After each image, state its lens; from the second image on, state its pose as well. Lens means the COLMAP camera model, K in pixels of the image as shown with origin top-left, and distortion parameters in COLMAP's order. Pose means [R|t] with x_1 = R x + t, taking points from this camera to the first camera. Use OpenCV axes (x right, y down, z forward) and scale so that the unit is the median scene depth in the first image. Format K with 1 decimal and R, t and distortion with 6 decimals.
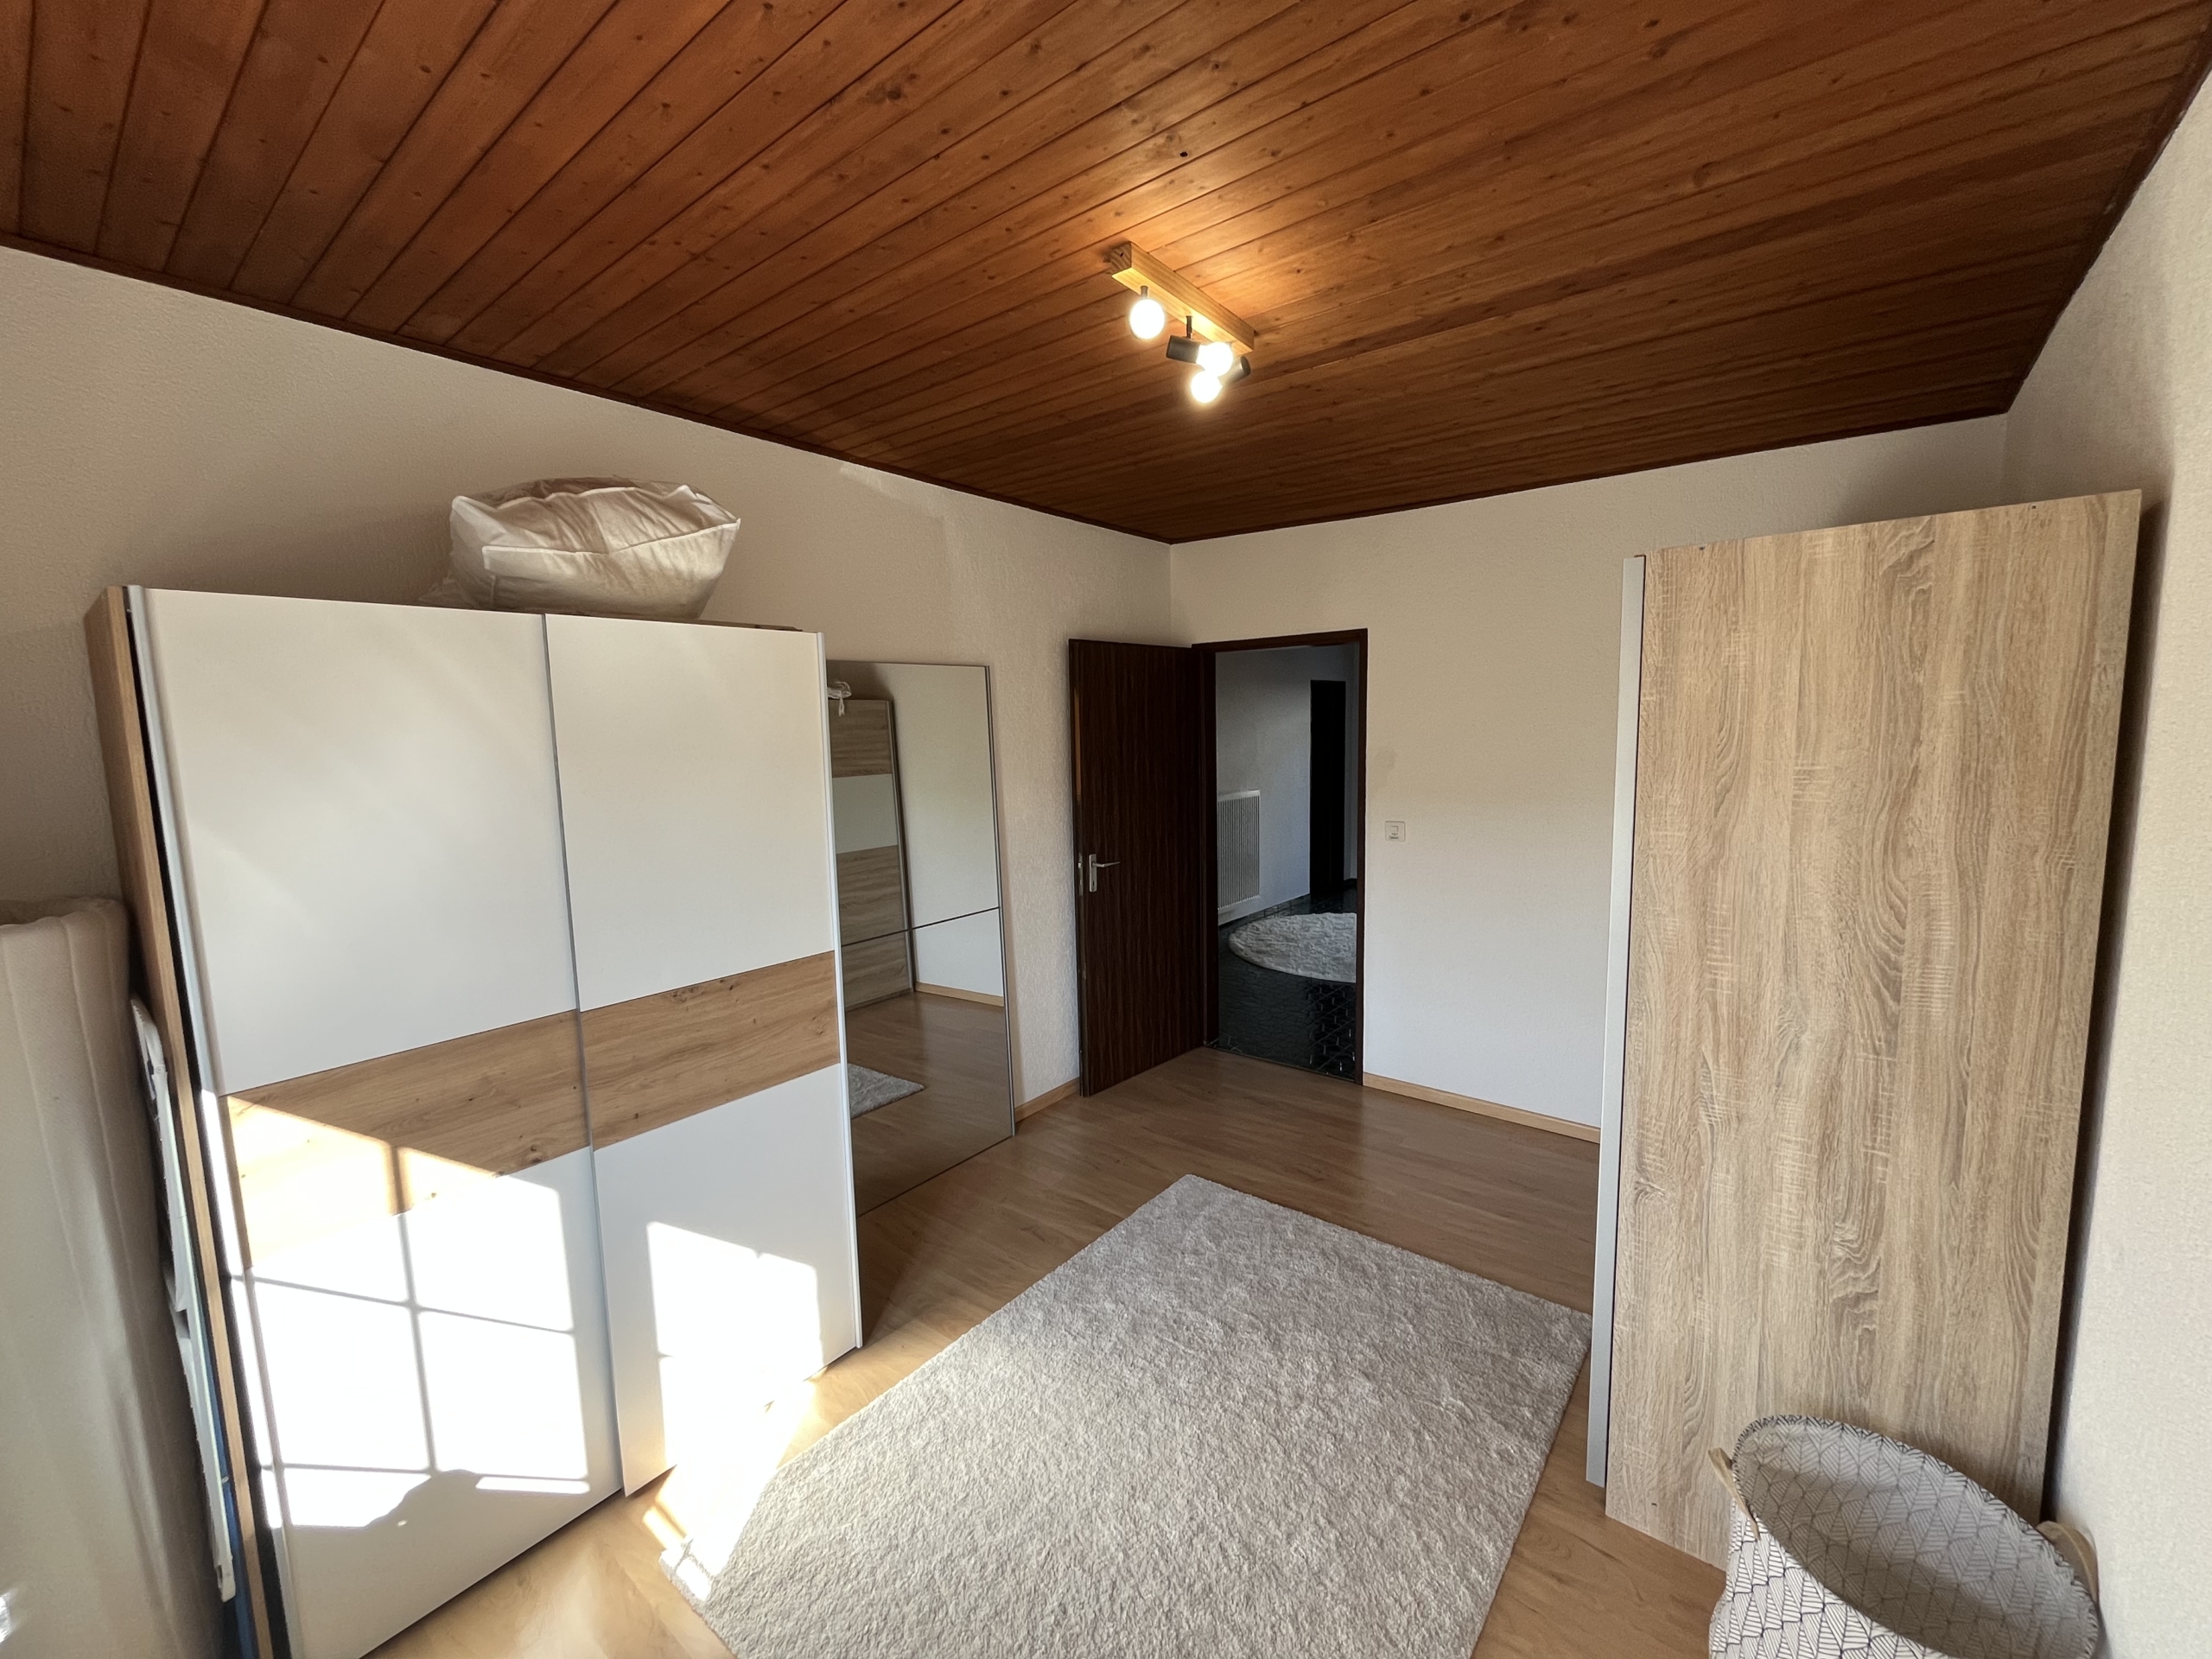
lens RADIAL K [[896.3, 0, 1106.0], [0, 896.3, 829.5], [0, 0, 1]] dist [-0.000091, -0.000058]
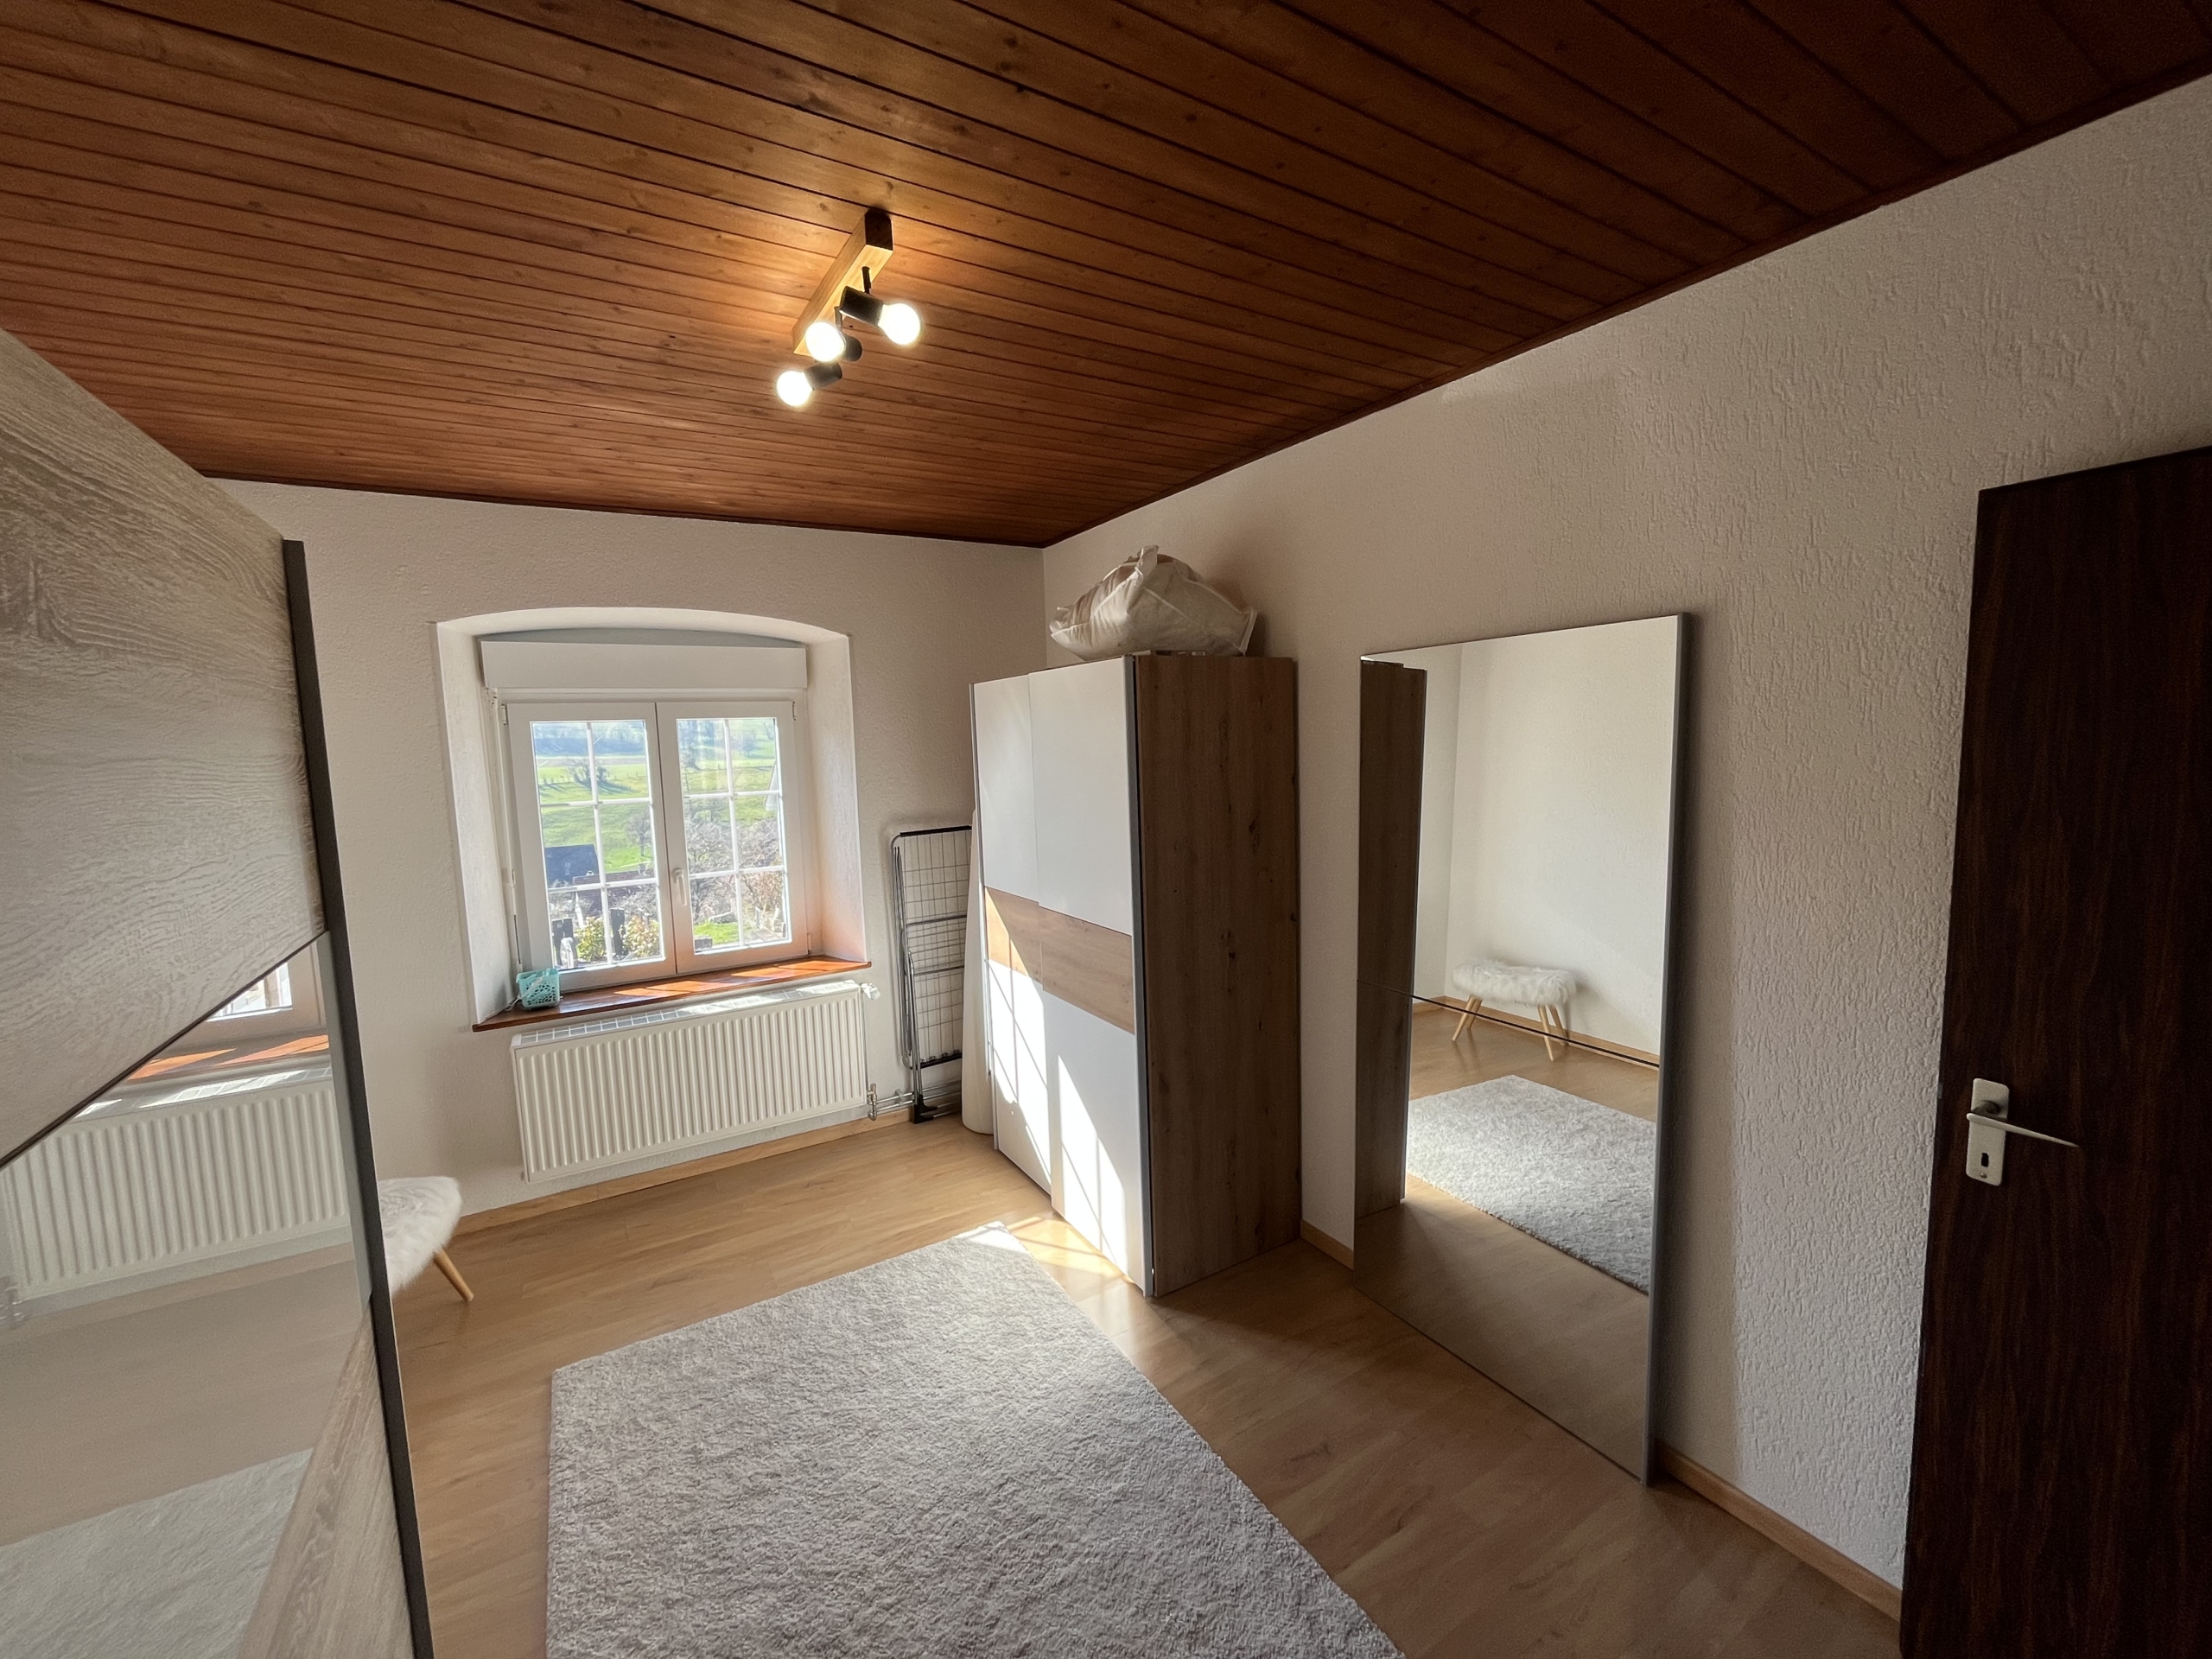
lens RADIAL K [[896.3, 0, 1106.0], [0, 896.3, 829.5], [0, 0, 1]] dist [-0.000091, -0.000058]
pose [[-0.347026, 0.137527, -0.927717, 0.775477], [-0.068495, 0.982832, 0.171319, -0.198626], [0.935351, 0.122996, -0.331649, 1.387610]]
